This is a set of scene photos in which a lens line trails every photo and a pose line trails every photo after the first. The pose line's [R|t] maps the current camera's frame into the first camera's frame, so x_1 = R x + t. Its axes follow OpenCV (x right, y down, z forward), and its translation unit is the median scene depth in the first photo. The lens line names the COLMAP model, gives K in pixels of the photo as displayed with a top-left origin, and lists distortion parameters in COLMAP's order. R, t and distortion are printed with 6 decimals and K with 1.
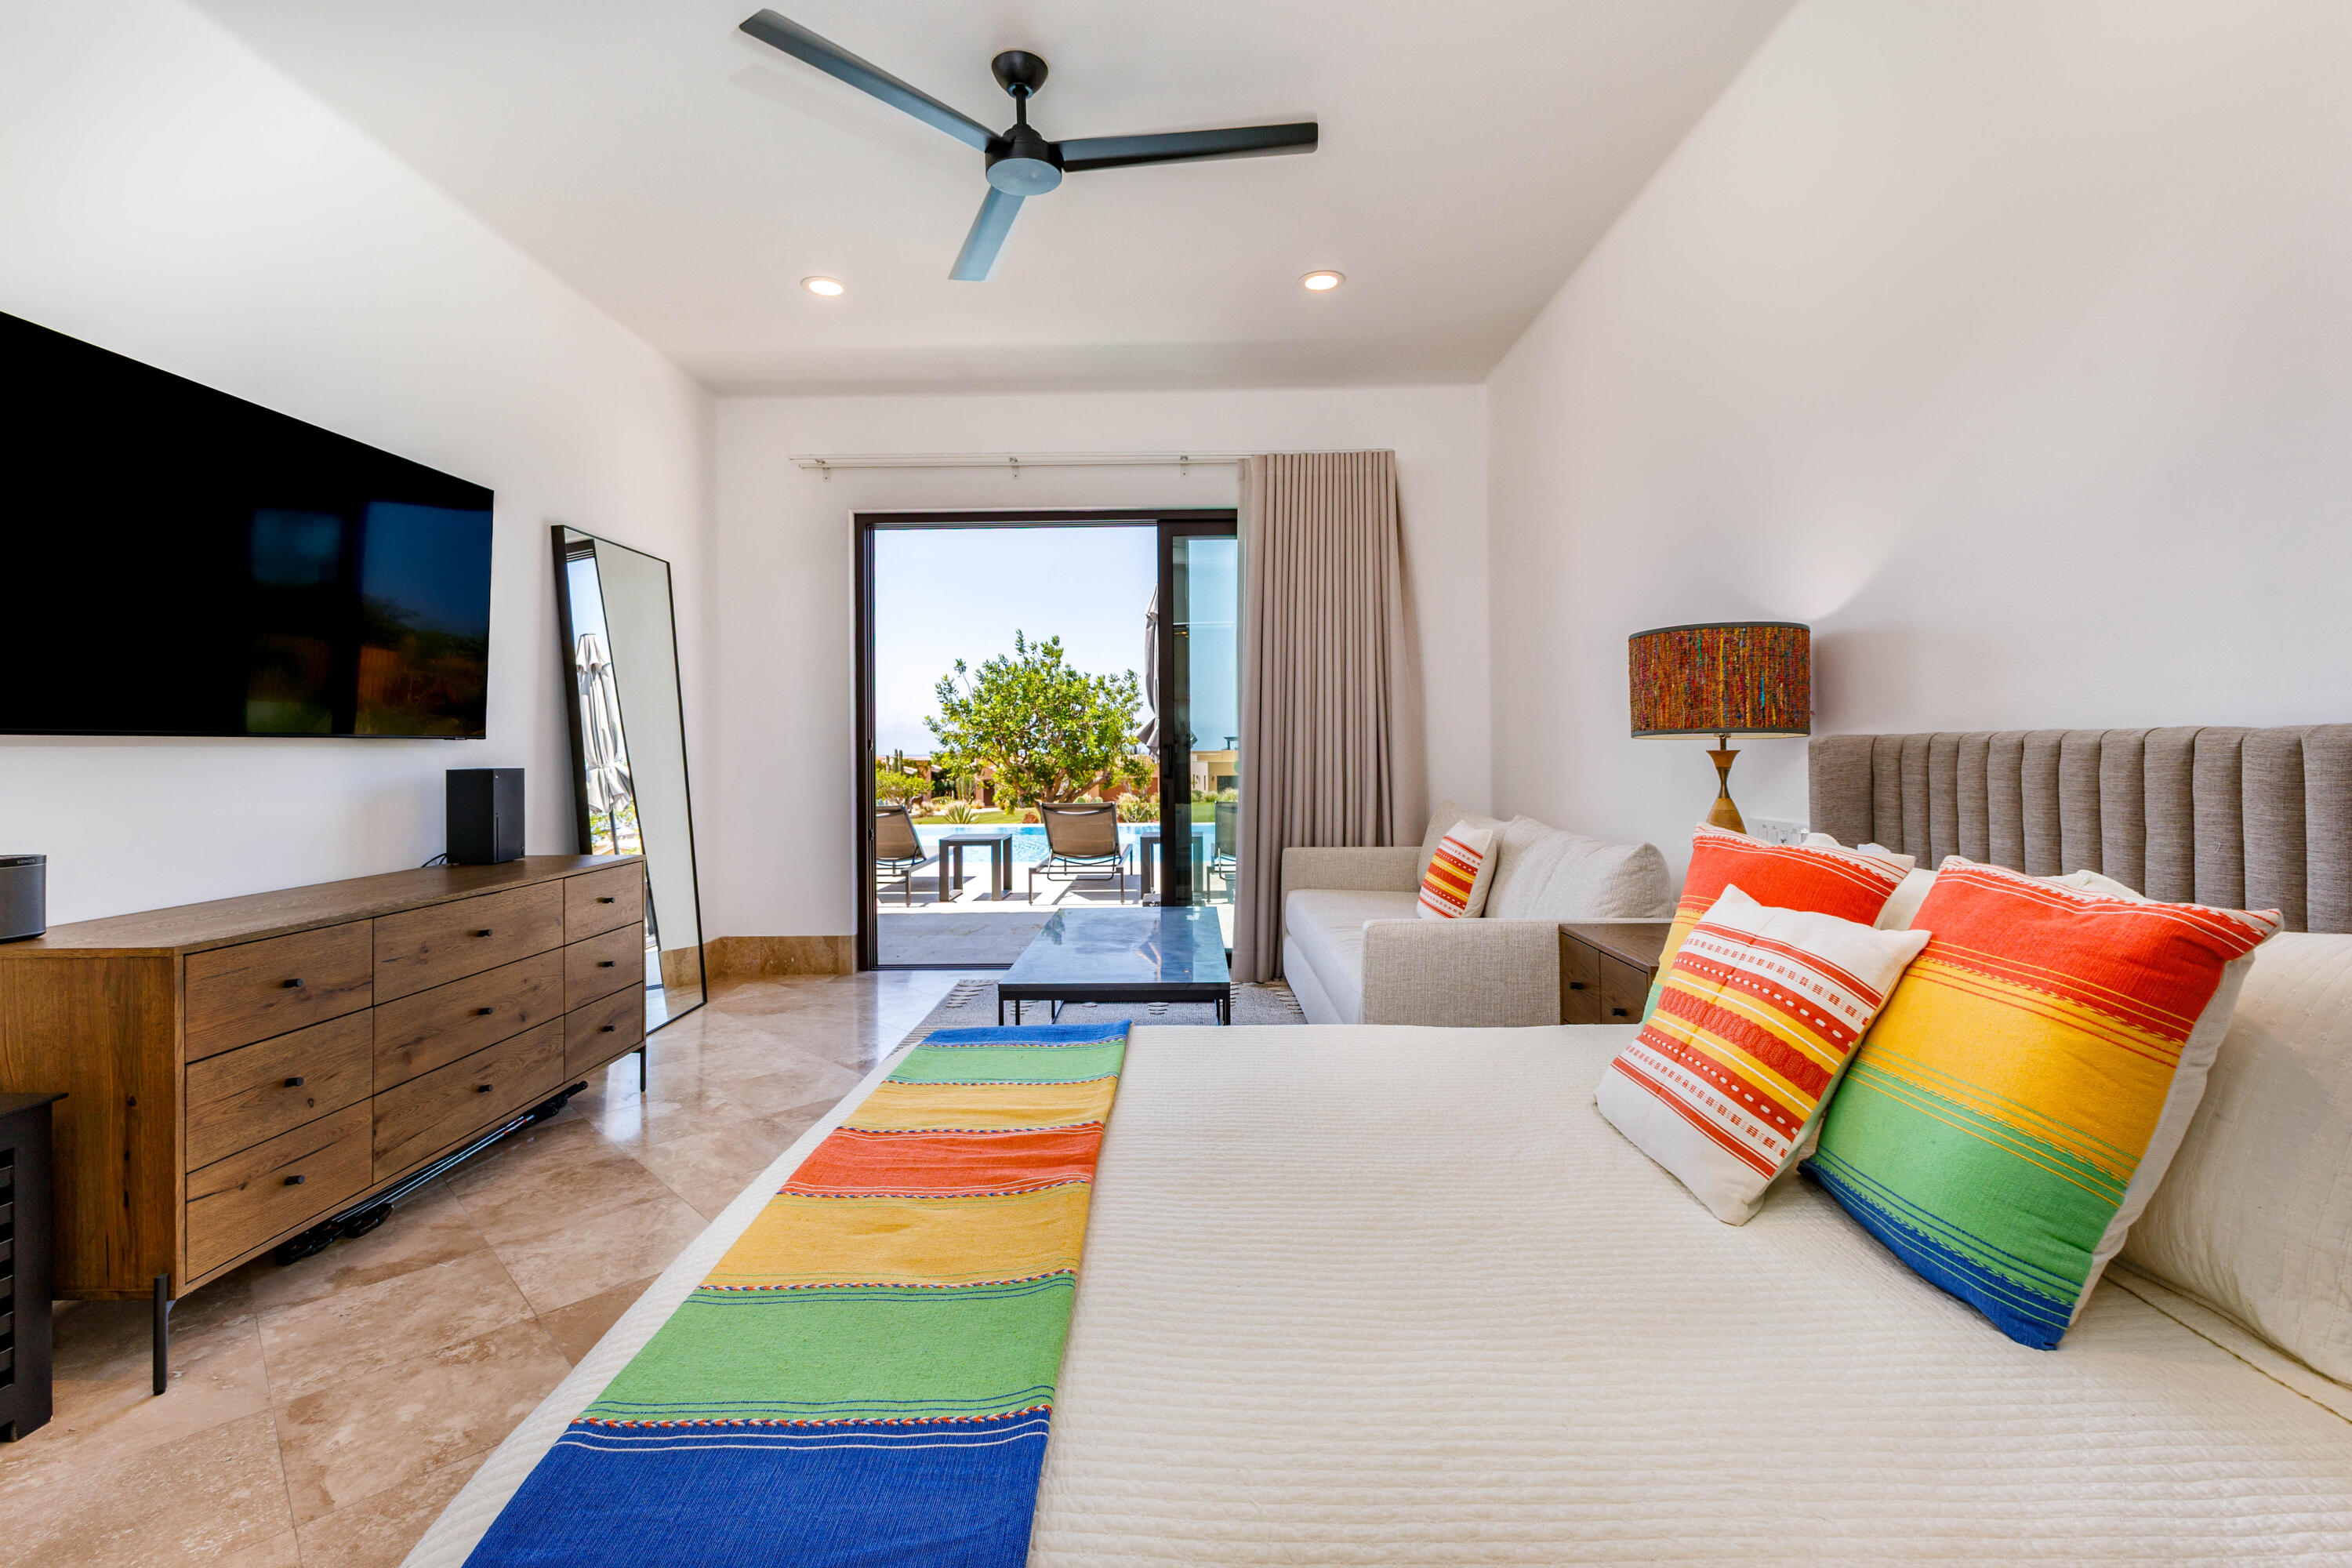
lens RADIAL K [[1035.3, 0, 1141.7], [0, 1035.3, 745.0], [0, 0, 1]] dist [0.012643, -0.000253]
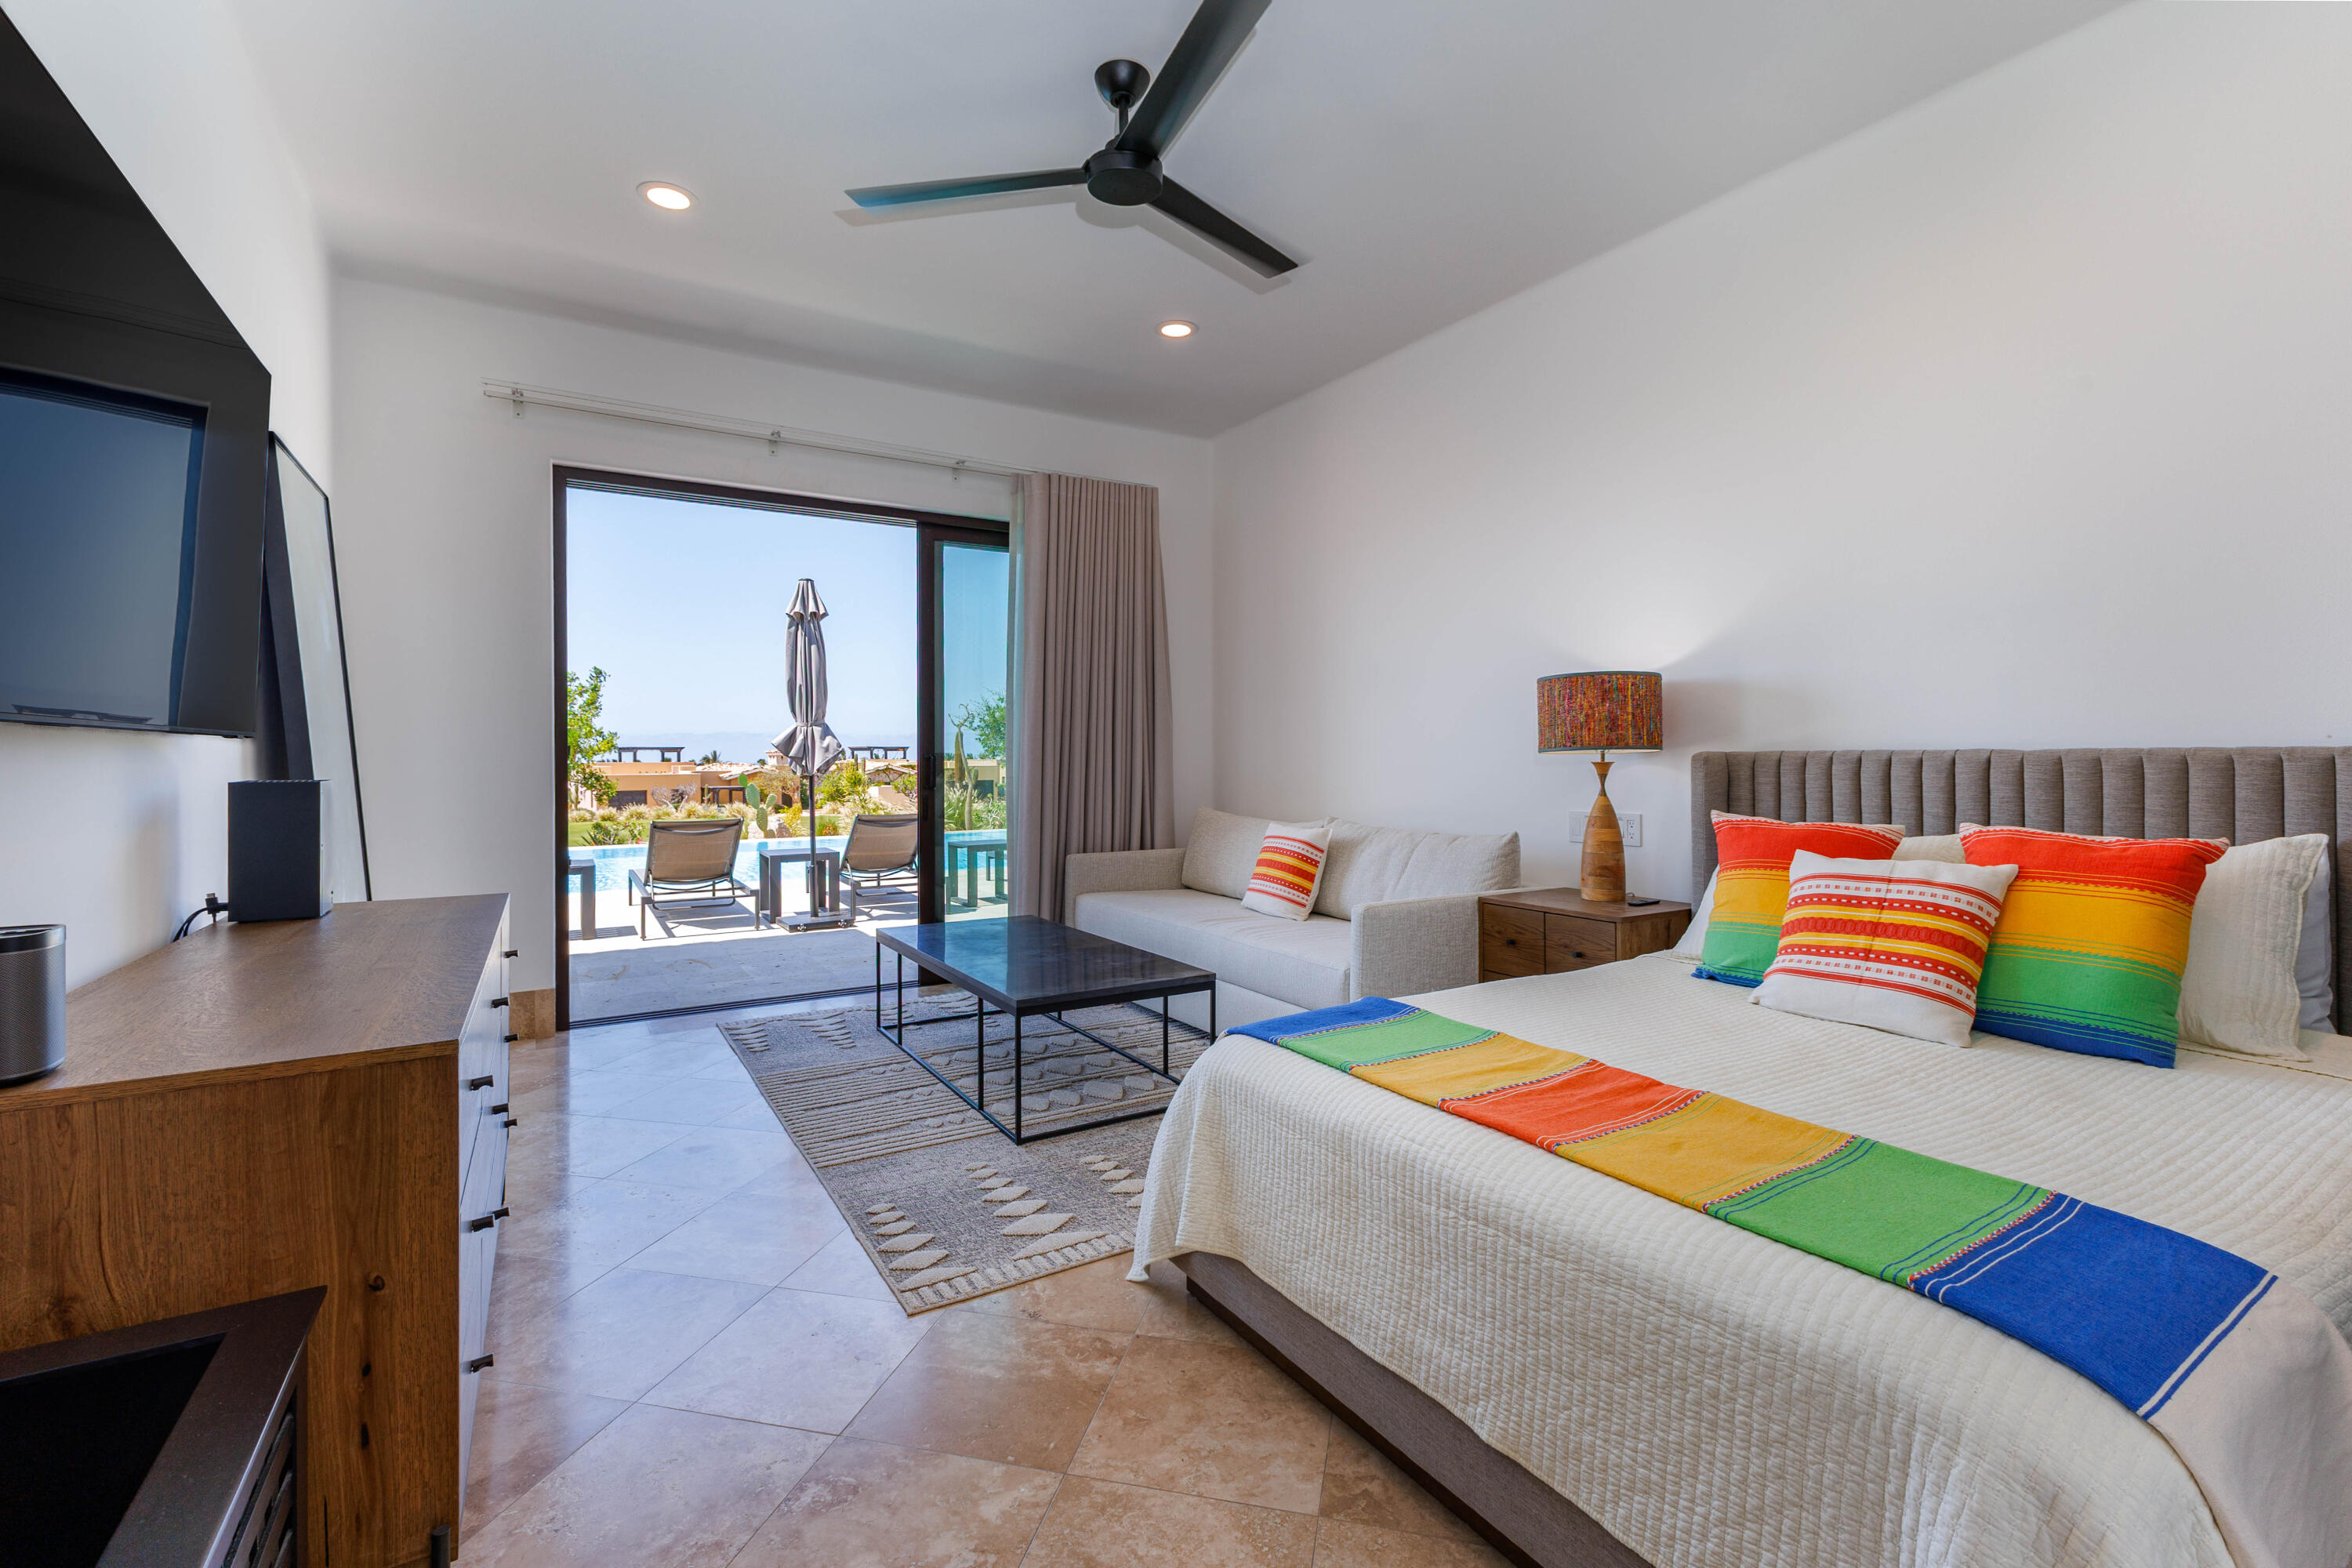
lens RADIAL K [[1035.3, 0, 1164.4], [0, 1035.3, 765.3], [0, 0, 1]] dist [0.012643, -0.000253]
pose [[0.845249, 0.002652, 0.534366, -0.811566], [-0.006401, 0.999966, 0.005163, 0.007426], [-0.534334, -0.007785, 0.845238, 0.167019]]
